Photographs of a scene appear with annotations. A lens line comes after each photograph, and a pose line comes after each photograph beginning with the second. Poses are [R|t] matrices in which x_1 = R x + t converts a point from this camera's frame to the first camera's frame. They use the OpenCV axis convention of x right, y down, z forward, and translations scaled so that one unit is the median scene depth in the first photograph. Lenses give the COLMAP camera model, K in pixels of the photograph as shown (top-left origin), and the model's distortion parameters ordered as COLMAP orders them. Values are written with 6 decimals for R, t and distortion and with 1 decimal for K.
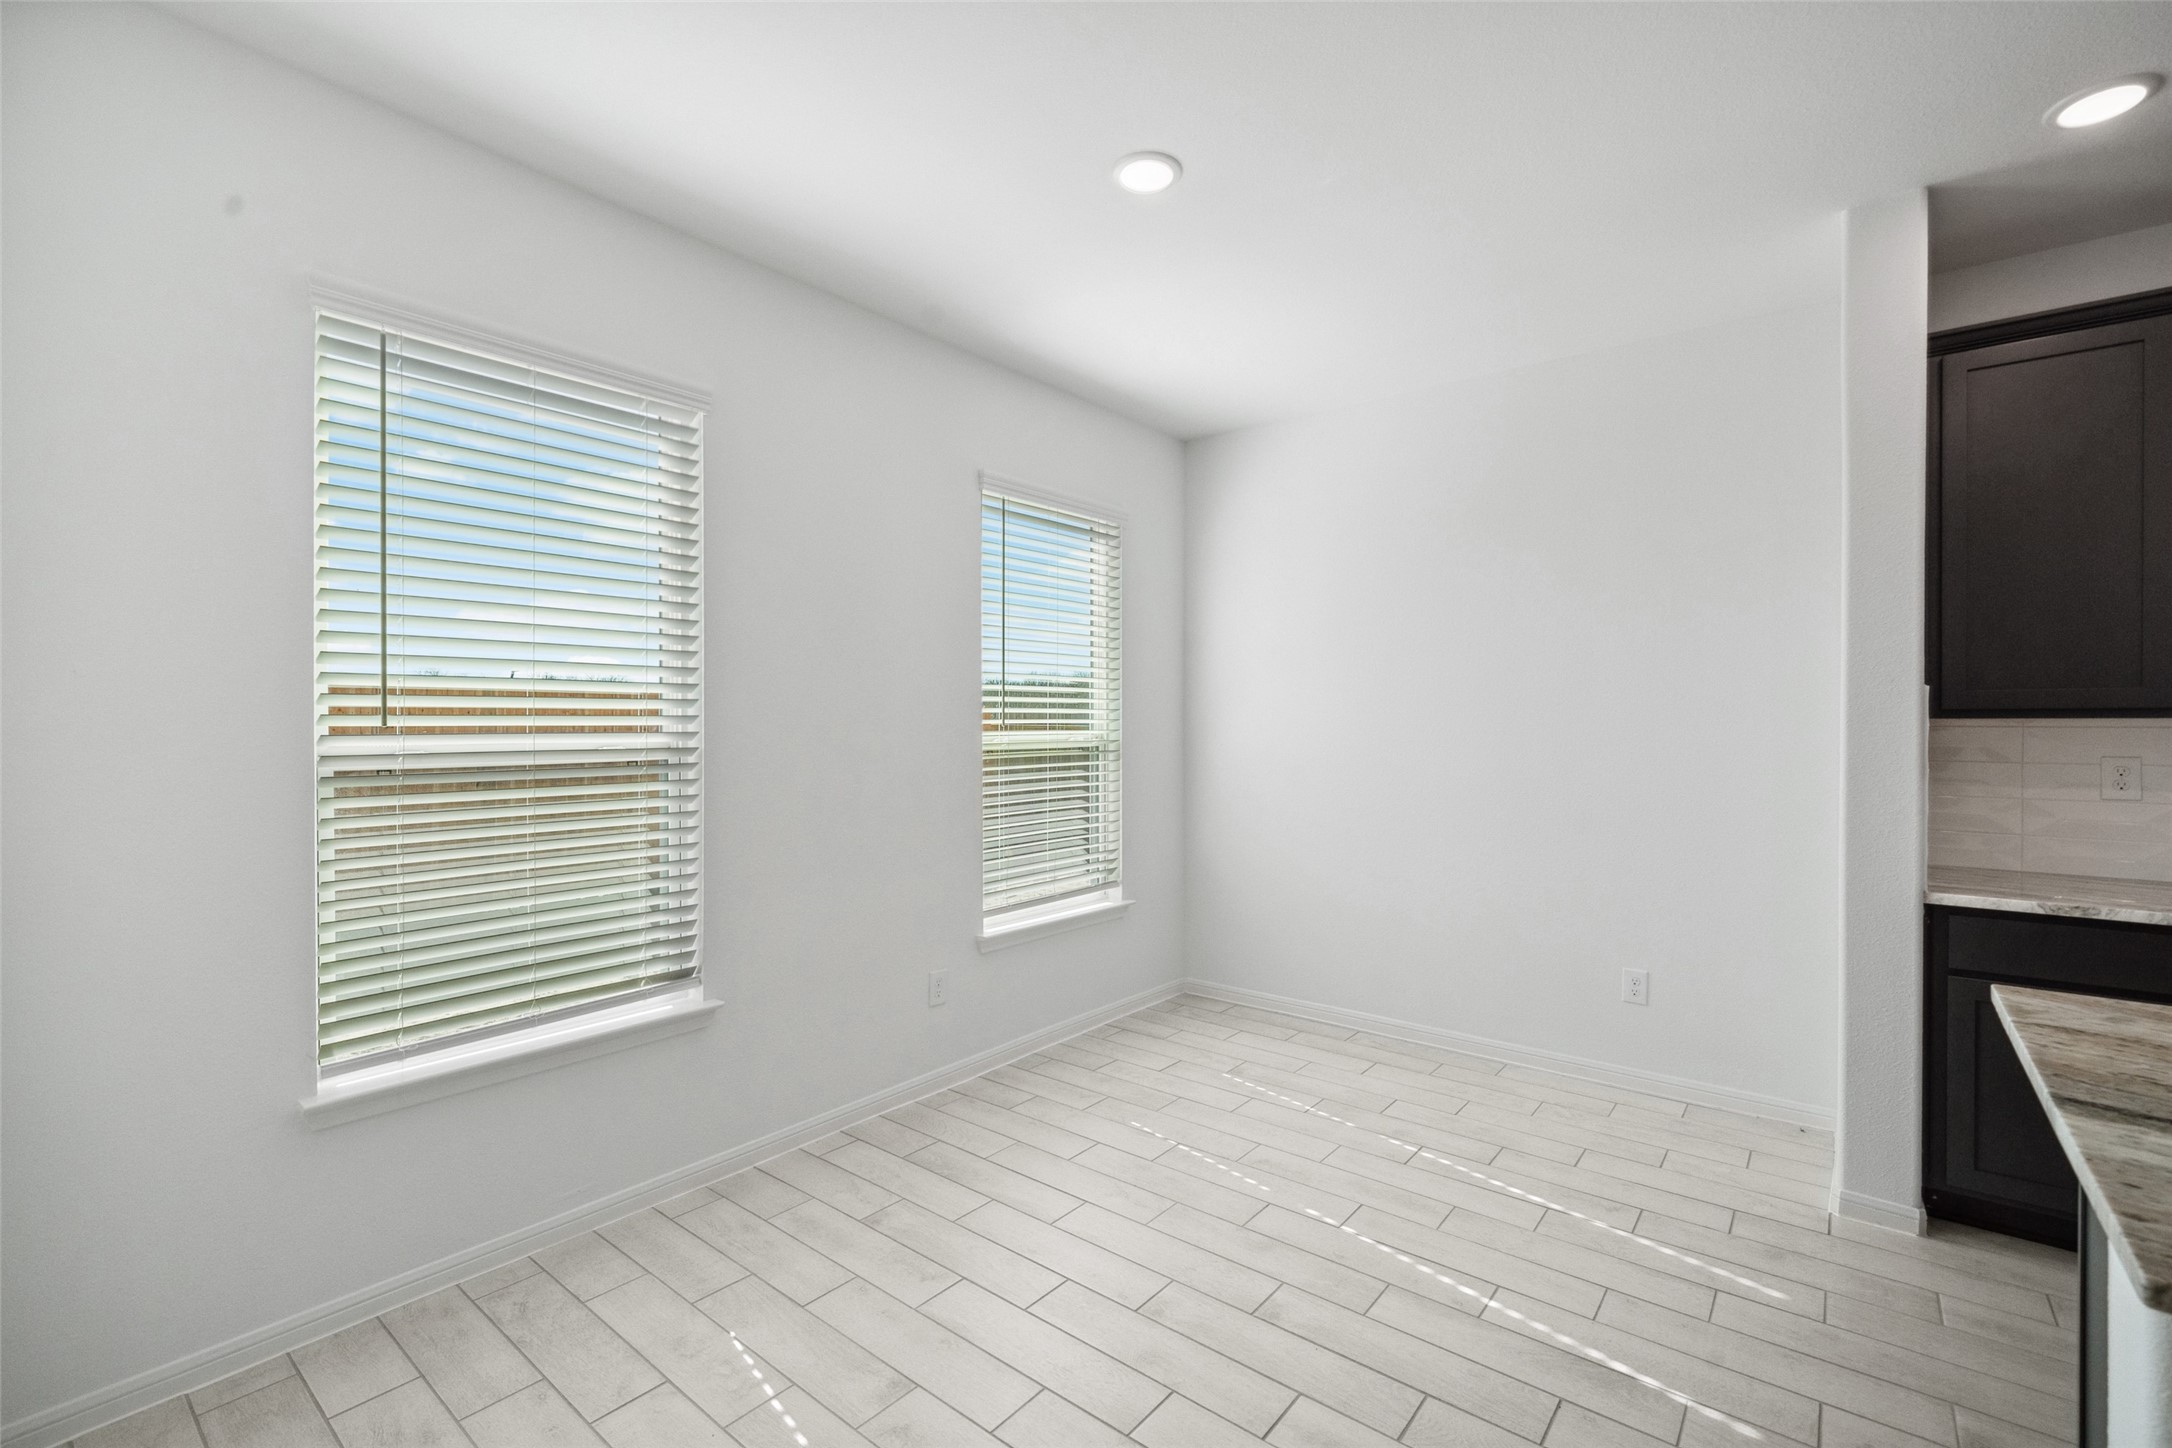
lens RADIAL K [[899.7, 0, 1071.2], [0, 899.7, 727.8], [0, 0, 1]] dist [-0.002762, -0.000567]
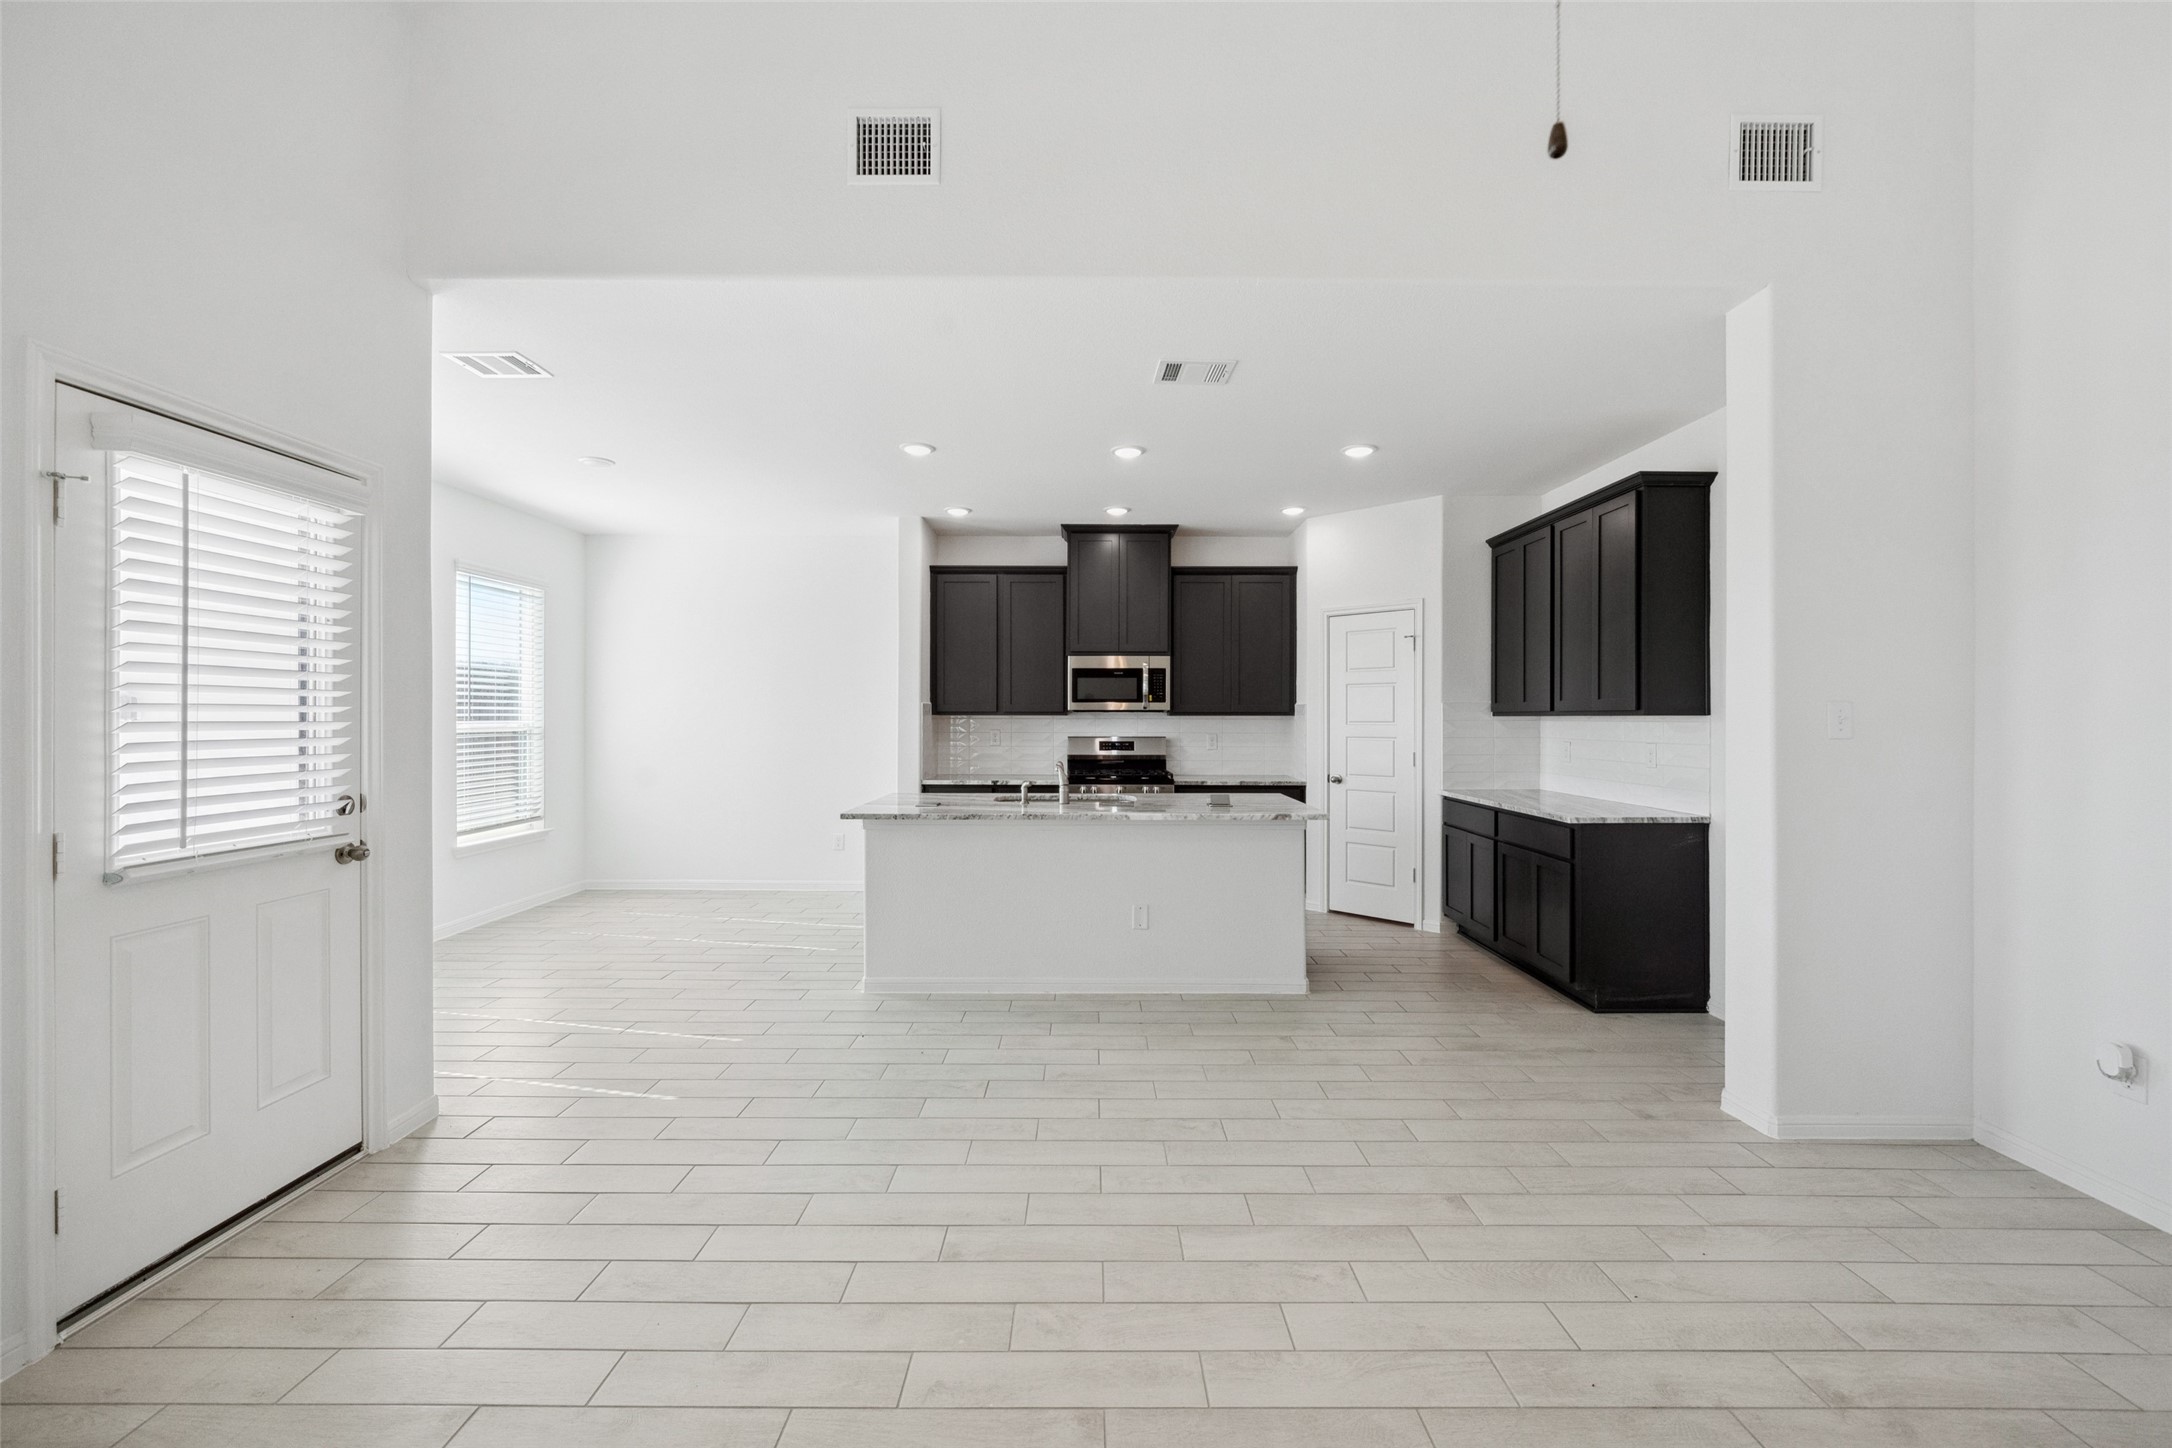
lens RADIAL K [[899.7, 0, 1082.1], [0, 899.7, 716.0], [0, 0, 1]] dist [-0.002762, -0.000567]
pose [[0.762065, 0.001150, 0.647499, -0.271394], [0.001392, 0.999993, -0.003415, 0.002001], [-0.647499, 0.003504, 0.762059, -0.903847]]
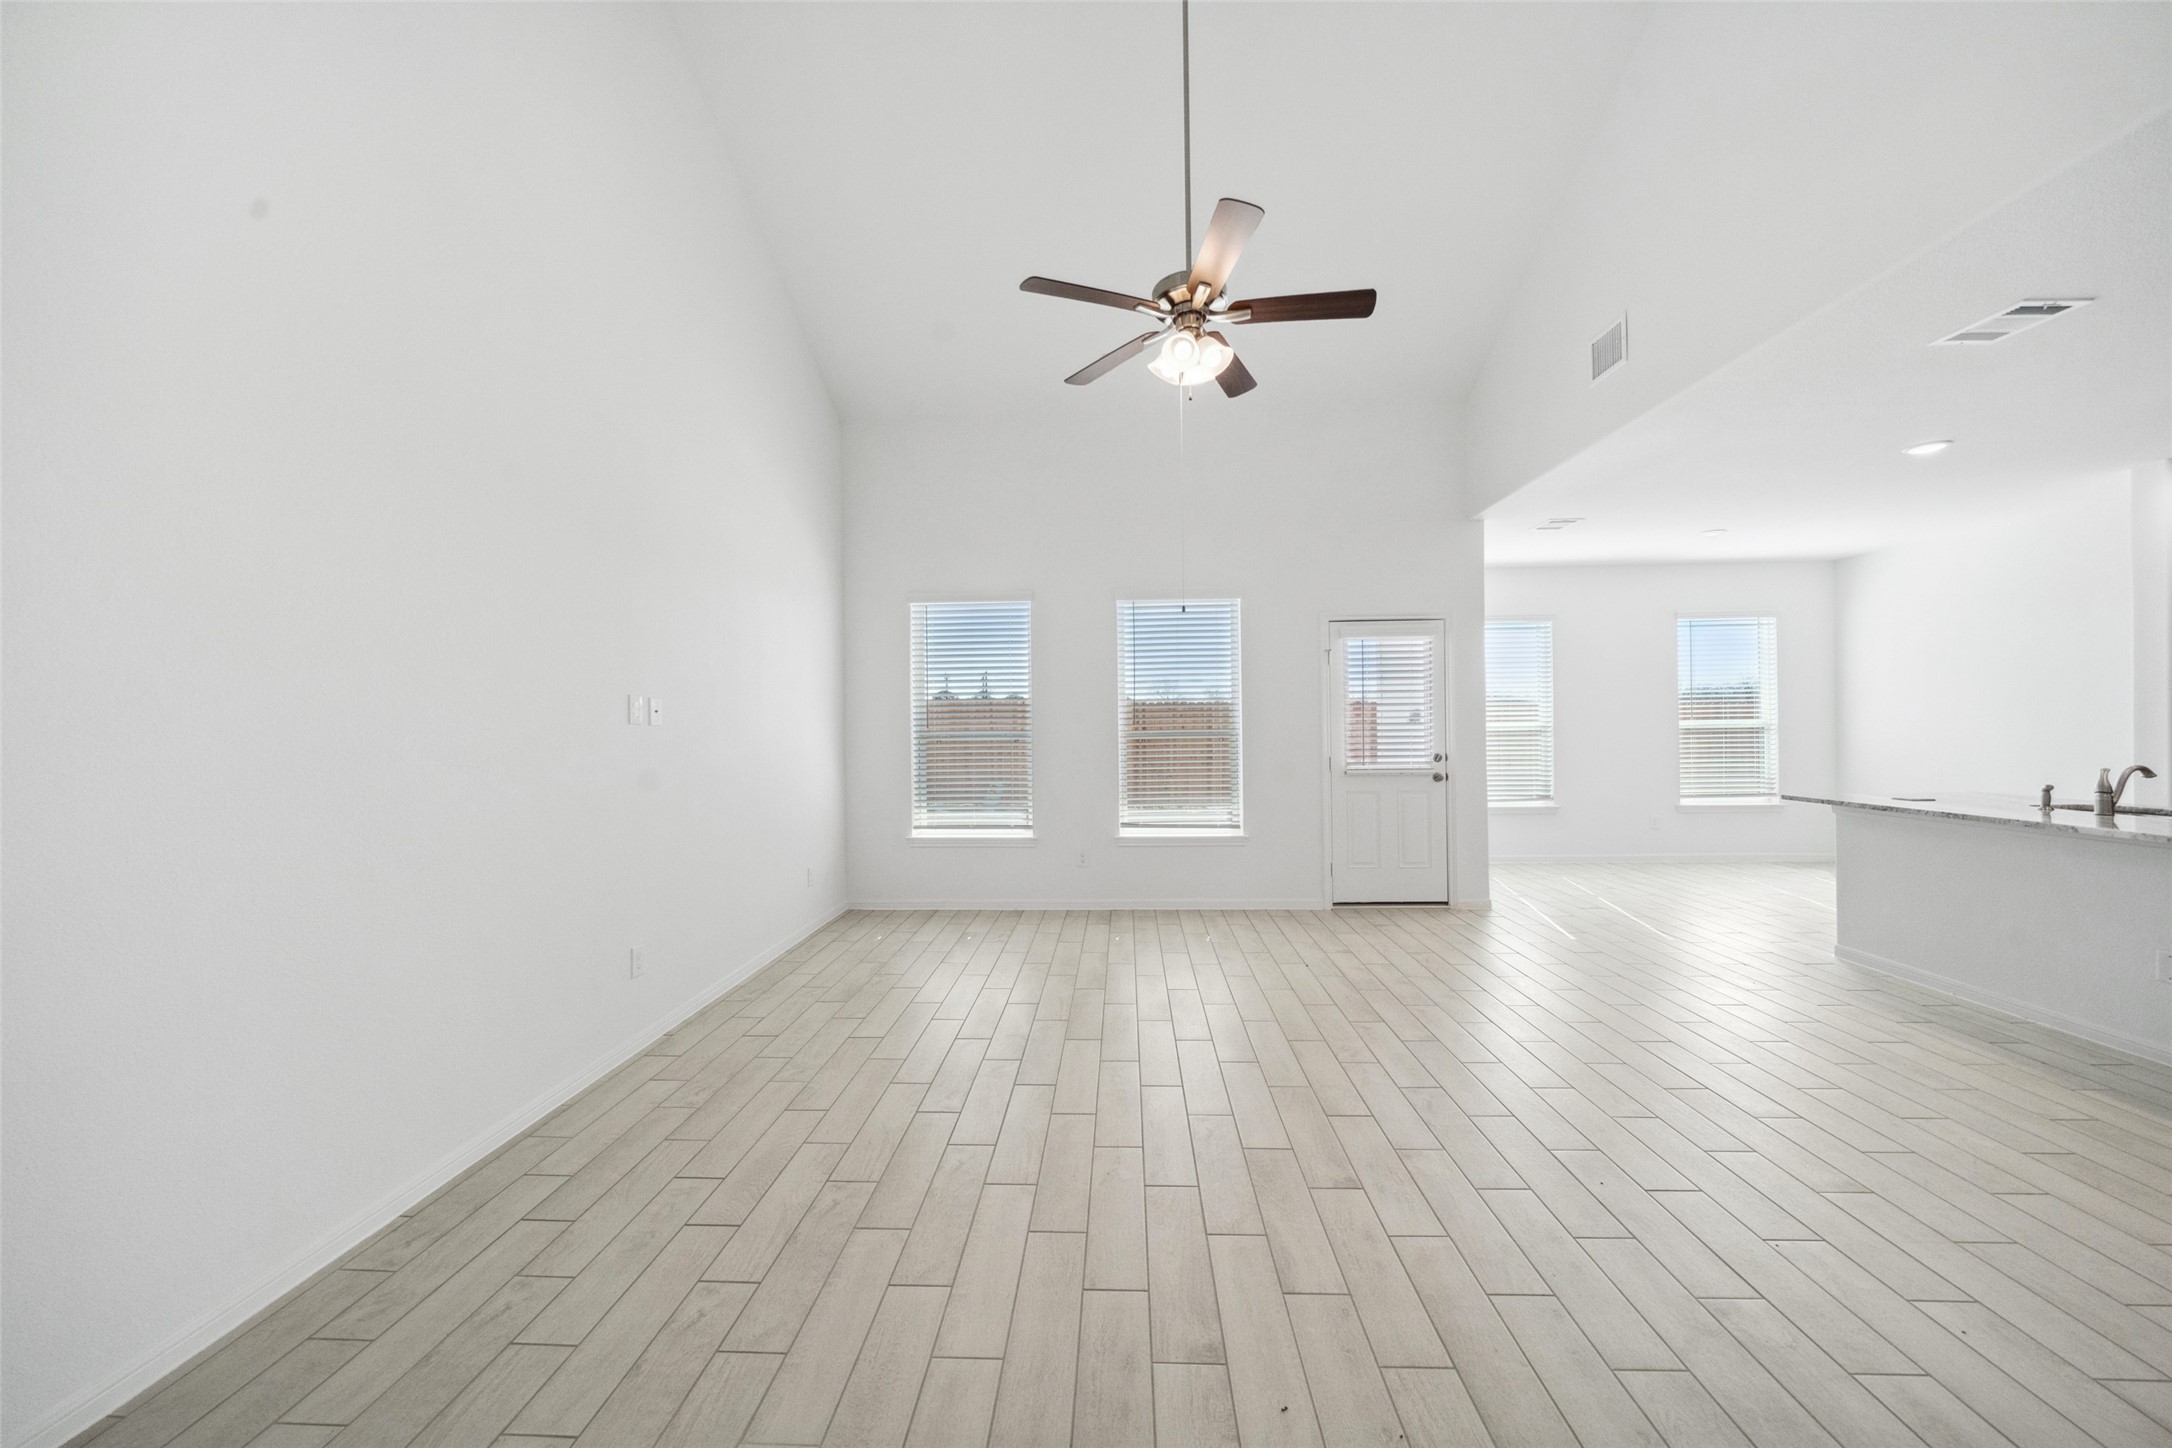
lens RADIAL K [[748.0, 0, 1078.5], [0, 748.0, 723.6], [0, 0, 1]] dist [0.001368, 0.000036]
pose [[0.601074, -0.010195, -0.799128, 0.506660], [0.010961, 0.999930, -0.004512, 0.004656], [0.799118, -0.006047, 0.601143, -1.402103]]
